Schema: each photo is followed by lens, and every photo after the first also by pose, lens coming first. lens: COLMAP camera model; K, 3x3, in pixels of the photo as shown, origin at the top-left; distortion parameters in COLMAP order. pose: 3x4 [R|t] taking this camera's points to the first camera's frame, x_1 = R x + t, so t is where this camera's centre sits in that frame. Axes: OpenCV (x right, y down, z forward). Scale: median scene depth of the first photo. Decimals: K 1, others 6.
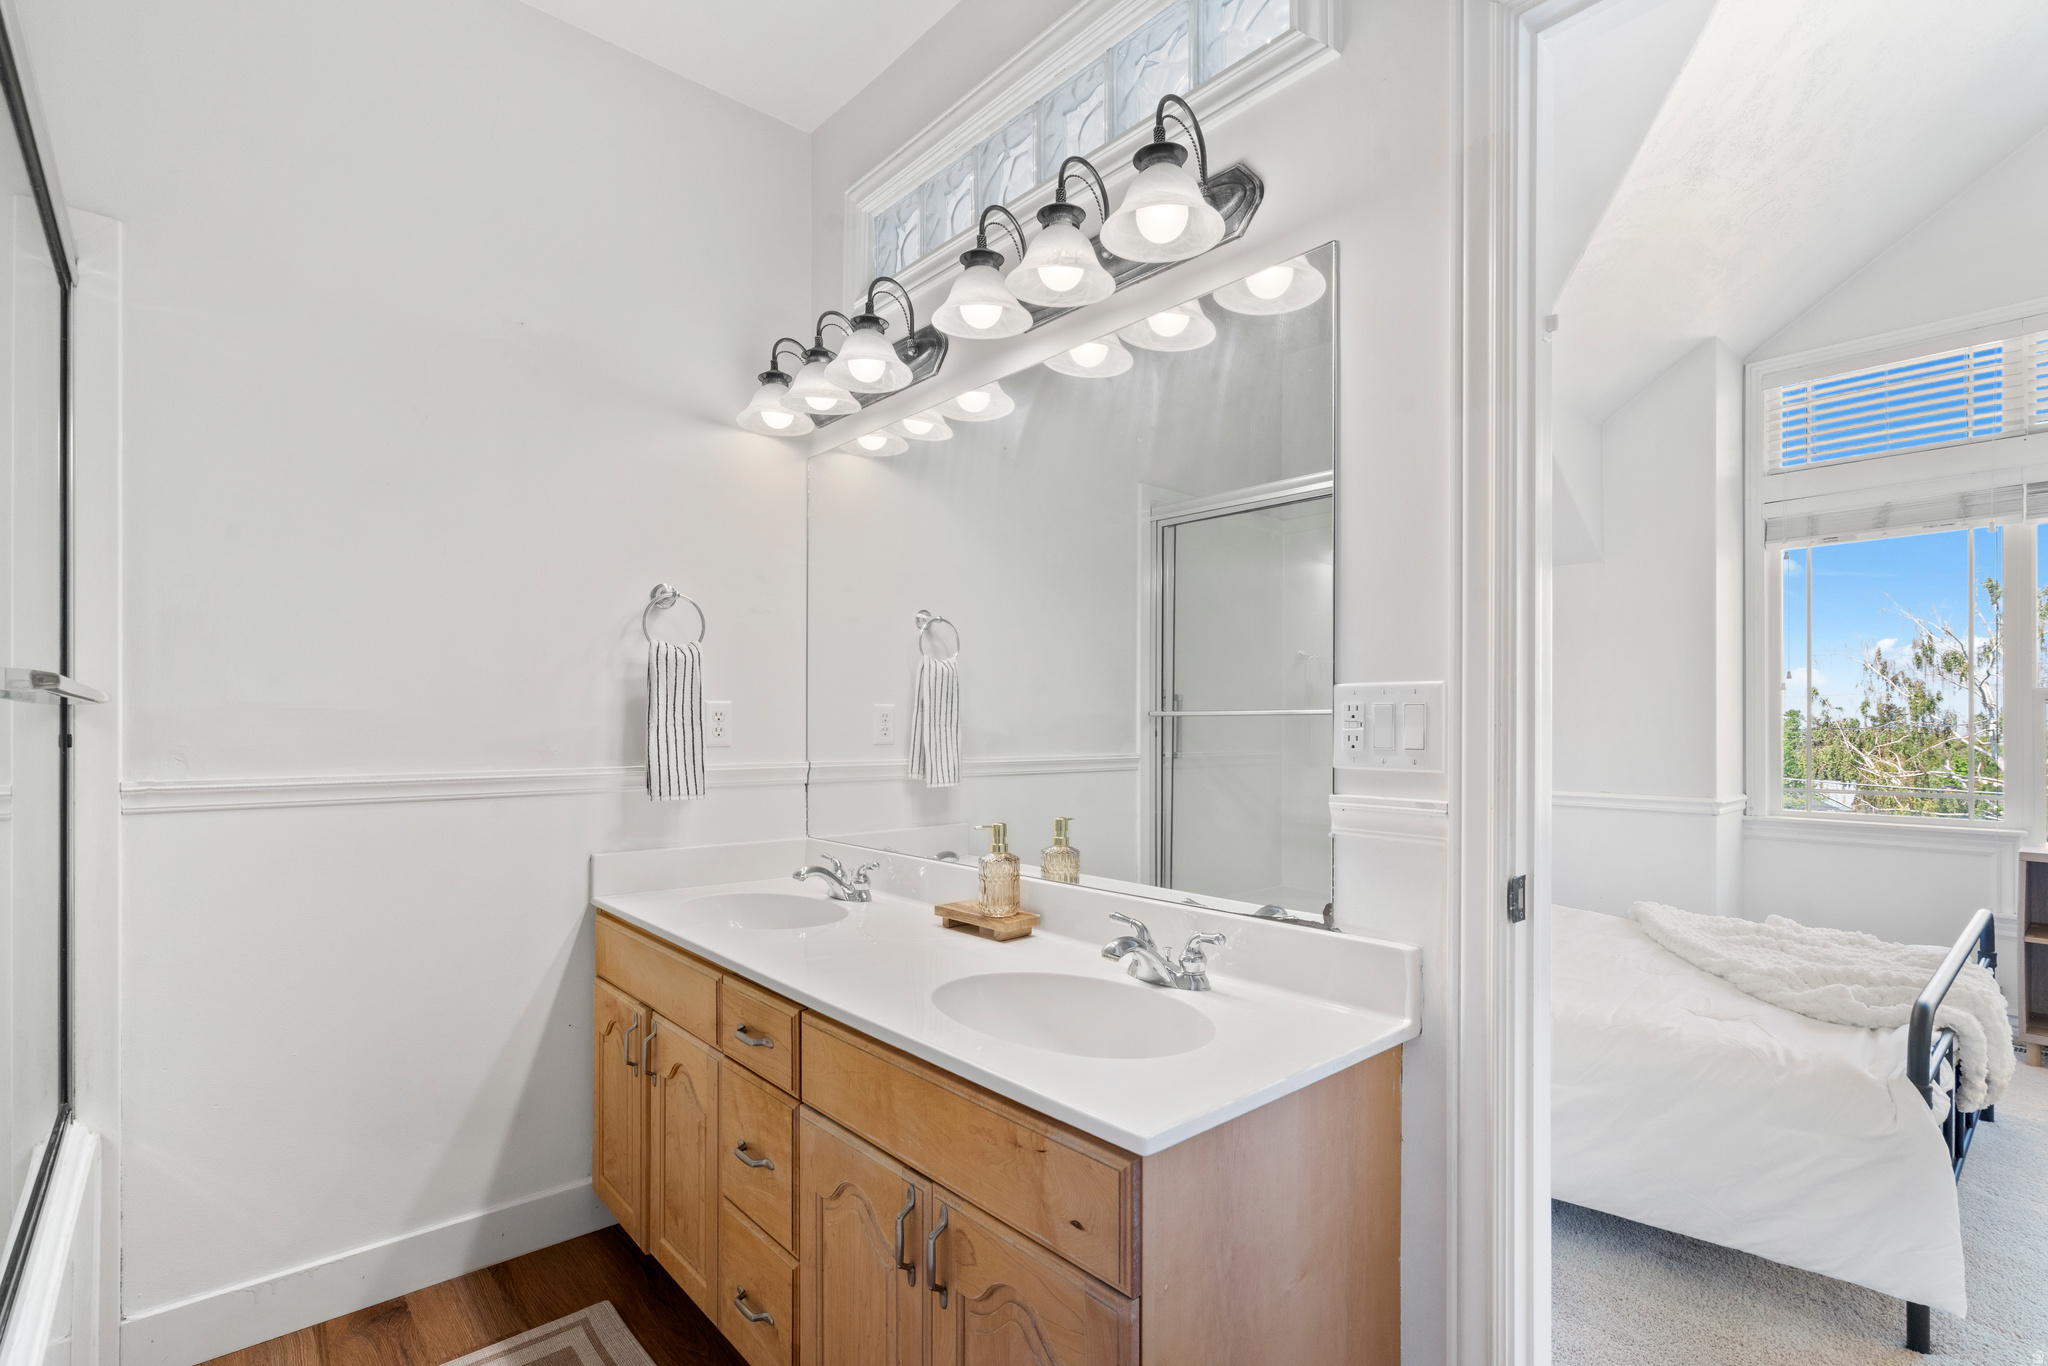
lens RADIAL K [[954.8, 0, 1025.4], [0, 954.8, 718.9], [0, 0, 1]] dist [-0.000320, 0.000127]
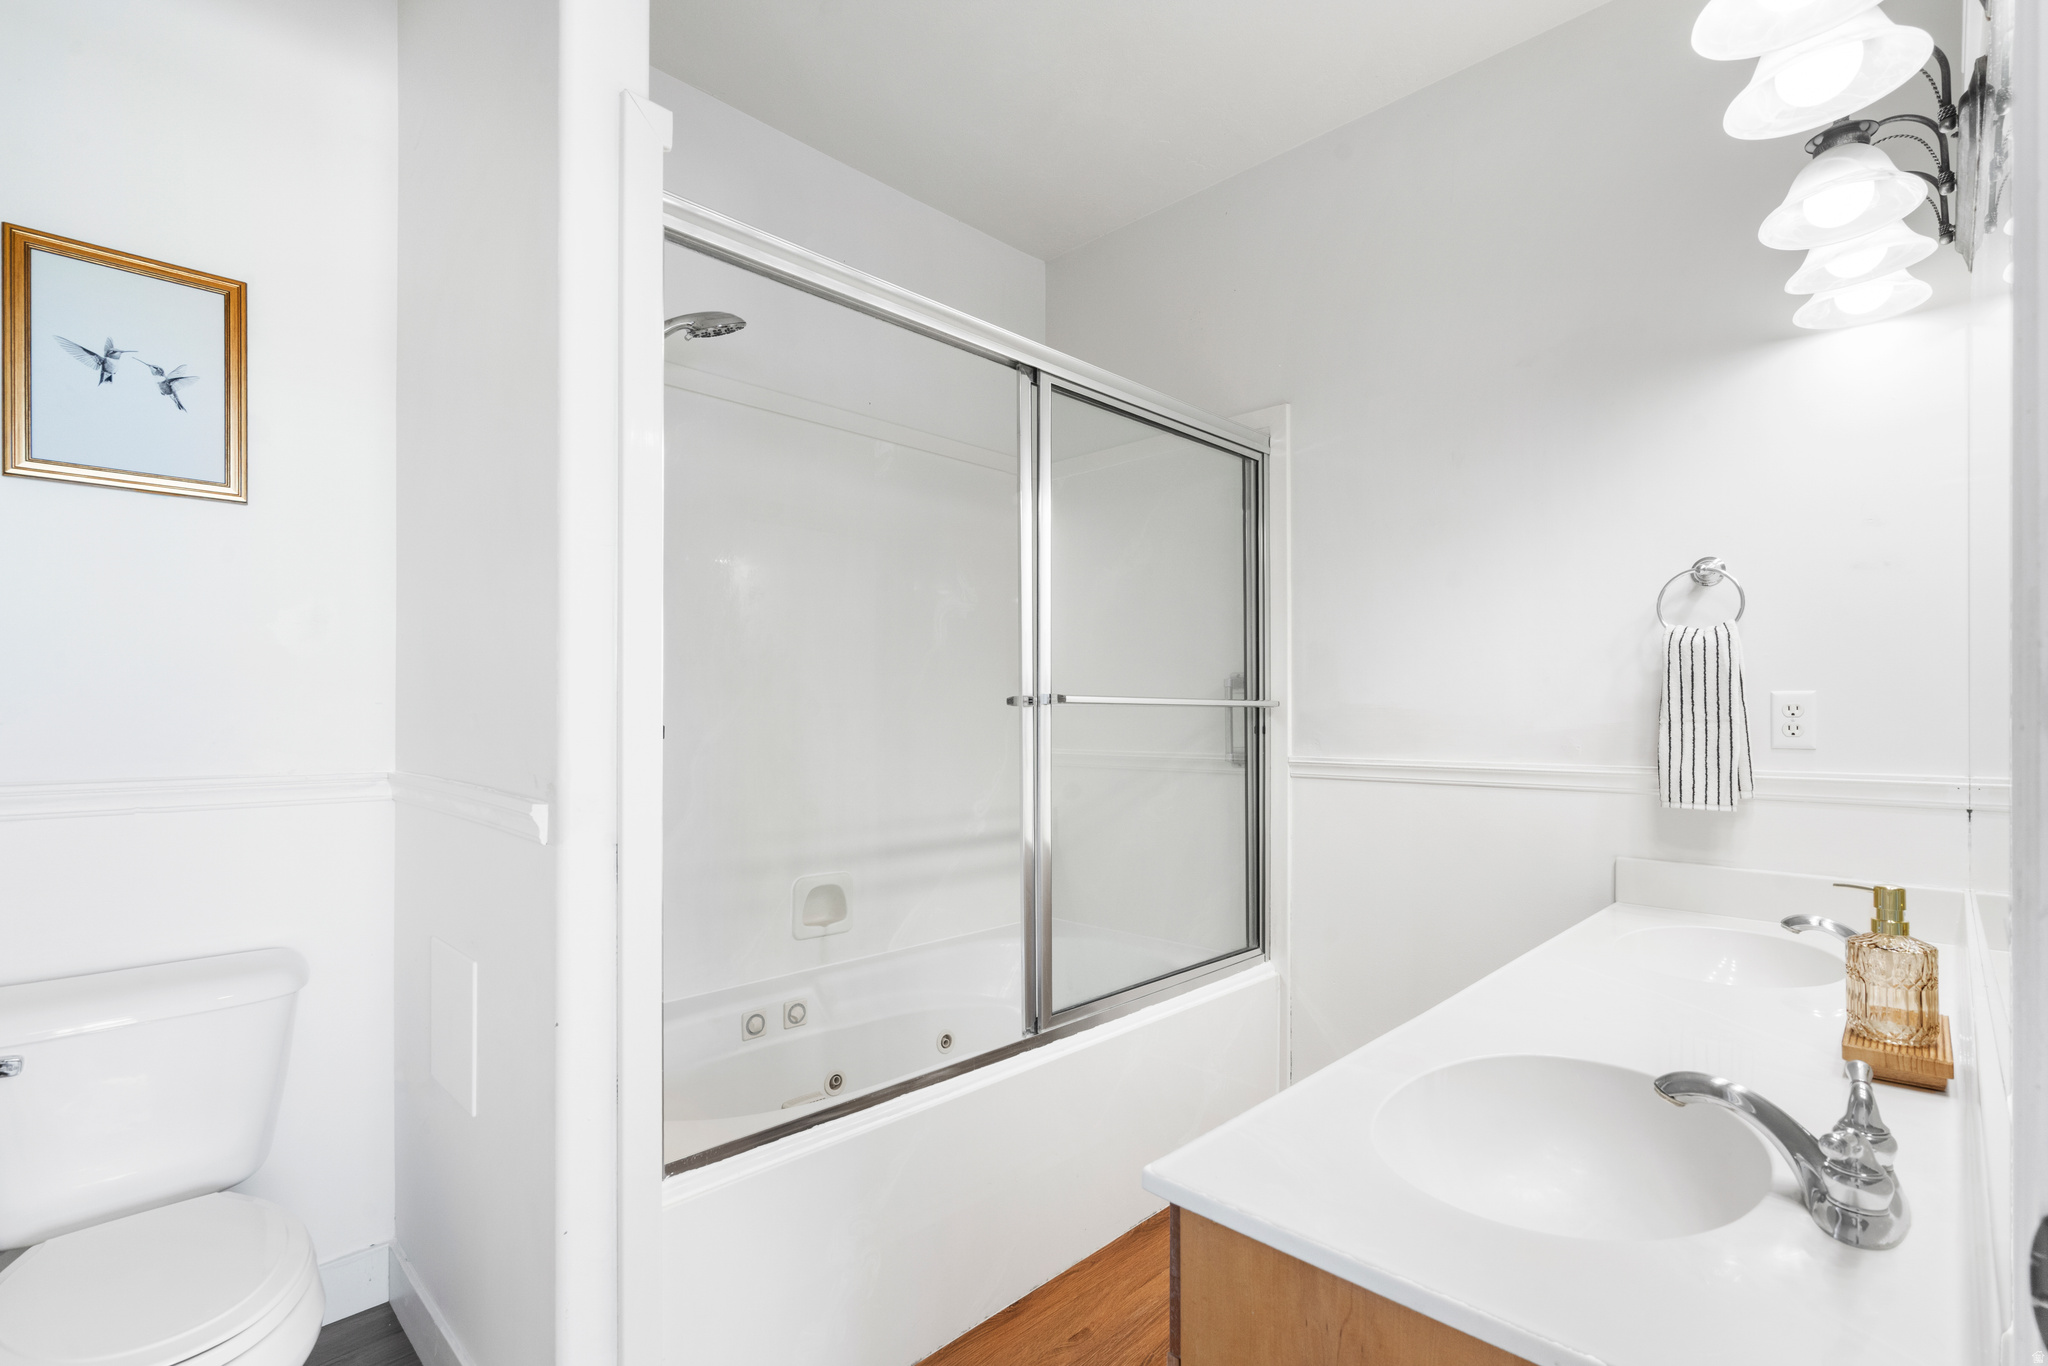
lens RADIAL K [[931.2, 0, 1024.0], [0, 931.2, 683.0], [0, 0, 1]] dist [0.000615, 0.001171]
pose [[0.067858, -0.041065, -0.996850, 0.430687], [0.003802, 0.999156, -0.040901, 0.003890], [0.997688, -0.001015, 0.067957, 0.343533]]
